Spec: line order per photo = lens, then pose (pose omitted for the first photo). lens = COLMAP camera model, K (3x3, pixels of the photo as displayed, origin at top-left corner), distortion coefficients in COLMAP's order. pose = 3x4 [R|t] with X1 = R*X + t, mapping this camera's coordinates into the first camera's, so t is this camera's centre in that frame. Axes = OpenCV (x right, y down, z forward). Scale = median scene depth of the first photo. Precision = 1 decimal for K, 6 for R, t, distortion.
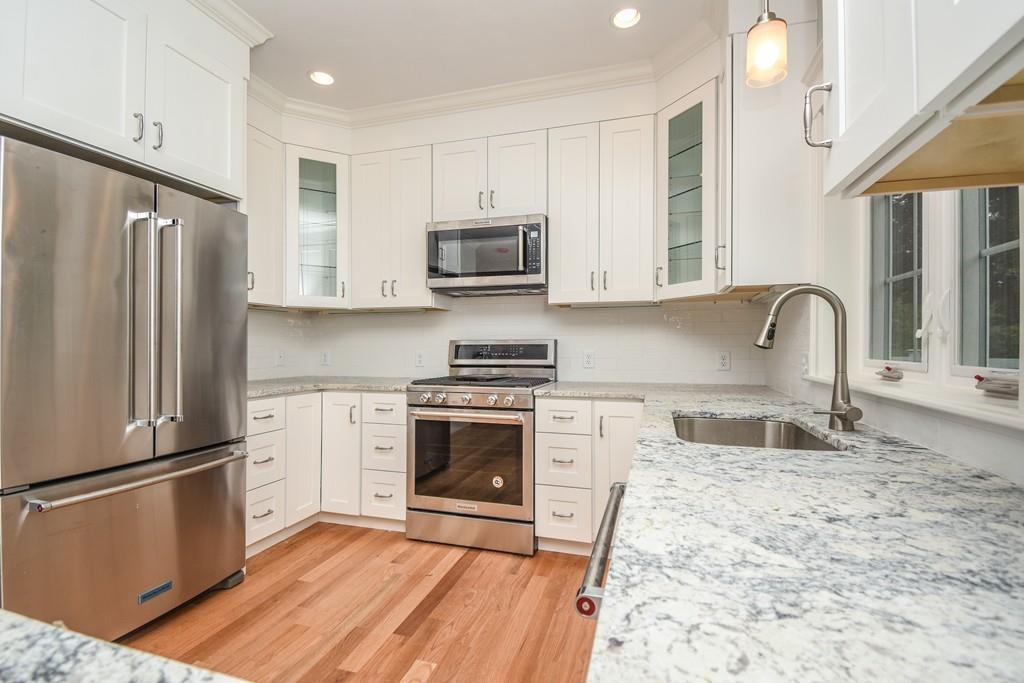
lens RADIAL K [[456.9, 0, 505.4], [0, 456.9, 345.6], [0, 0, 1]] dist [0.013850, -0.006274]
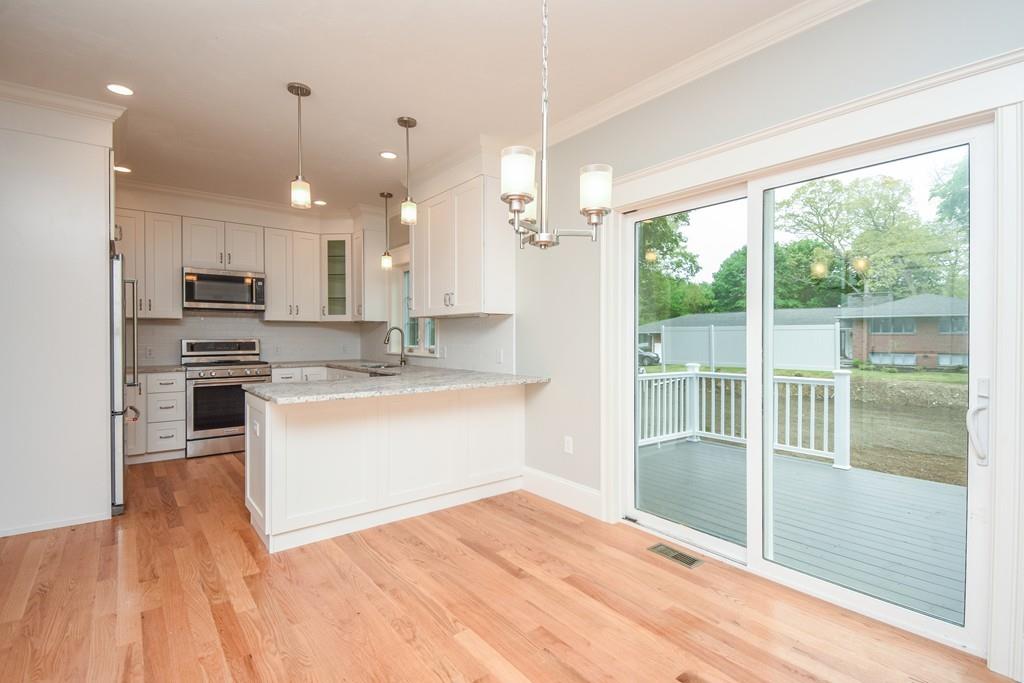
lens RADIAL K [[484.4, 0, 515.8], [0, 484.4, 339.6], [0, 0, 1]] dist [0.010087, -0.006201]
pose [[0.549661, -0.006925, 0.835359, -1.080364], [-0.000675, 0.999962, 0.008734, -0.033101], [-0.835388, -0.005364, 0.549635, -1.025092]]
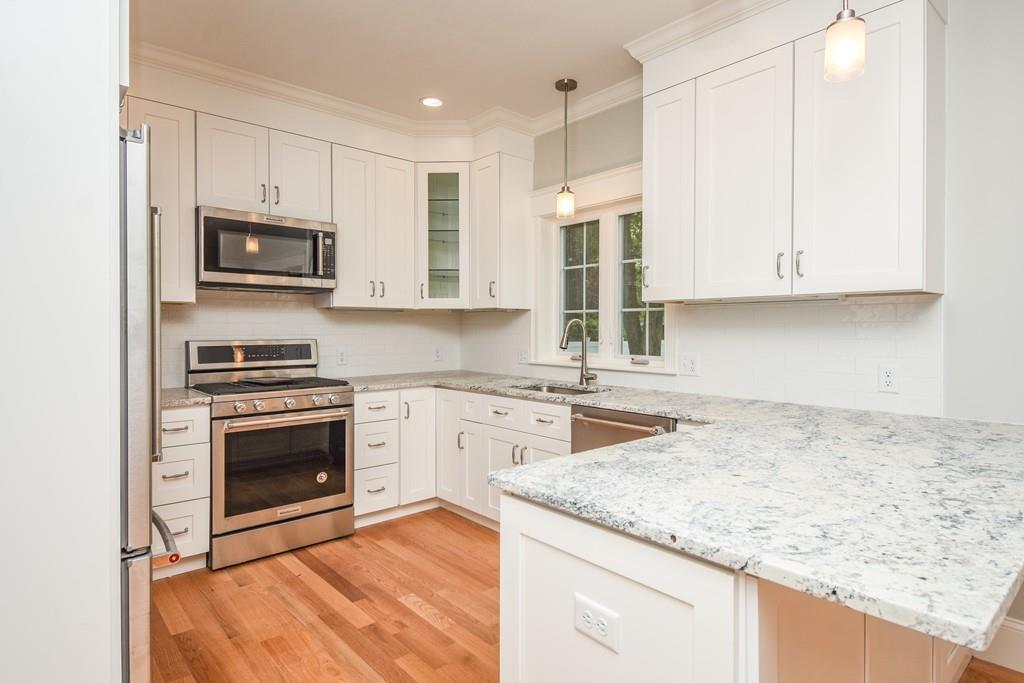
lens RADIAL K [[565.8, 0, 535.4], [0, 565.8, 330.3], [0, 0, 1]] dist [0.005627, -0.004735]
pose [[0.500633, -0.003191, 0.865654, -0.876375], [-0.001689, 0.999988, 0.004663, -0.046868], [-0.865658, -0.003797, 0.500622, -0.077800]]
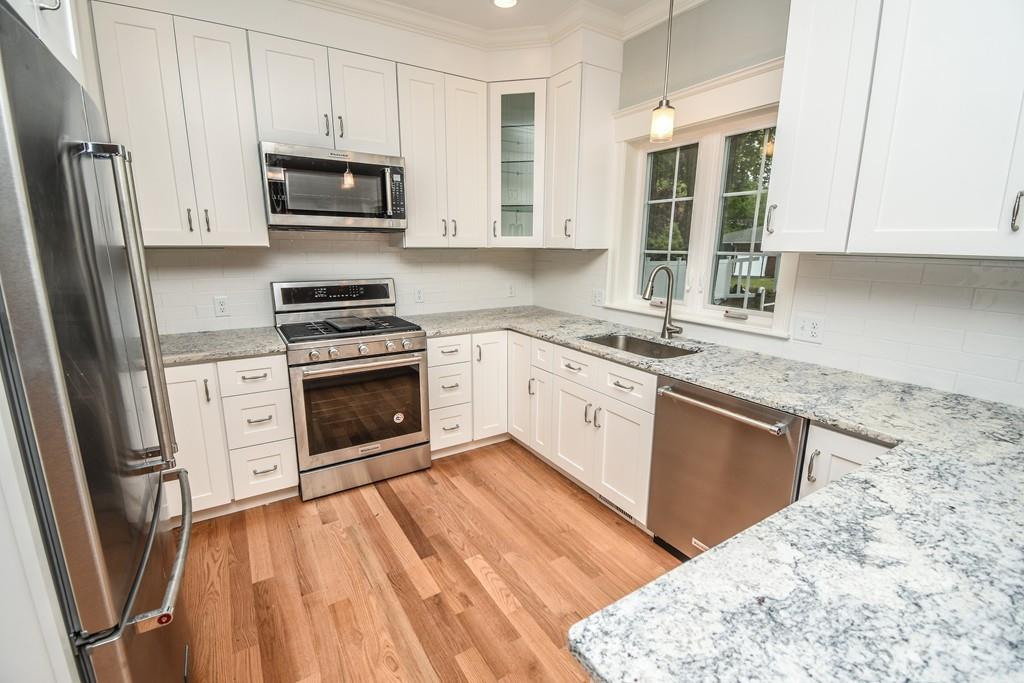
lens RADIAL K [[456.9, 0, 508.4], [0, 456.9, 347.3], [0, 0, 1]] dist [0.013850, -0.006274]
pose [[0.654086, -0.163598, 0.738517, -0.611280], [-0.006650, 0.975050, 0.221886, -0.110601], [-0.756391, -0.150043, 0.636679, 0.122398]]
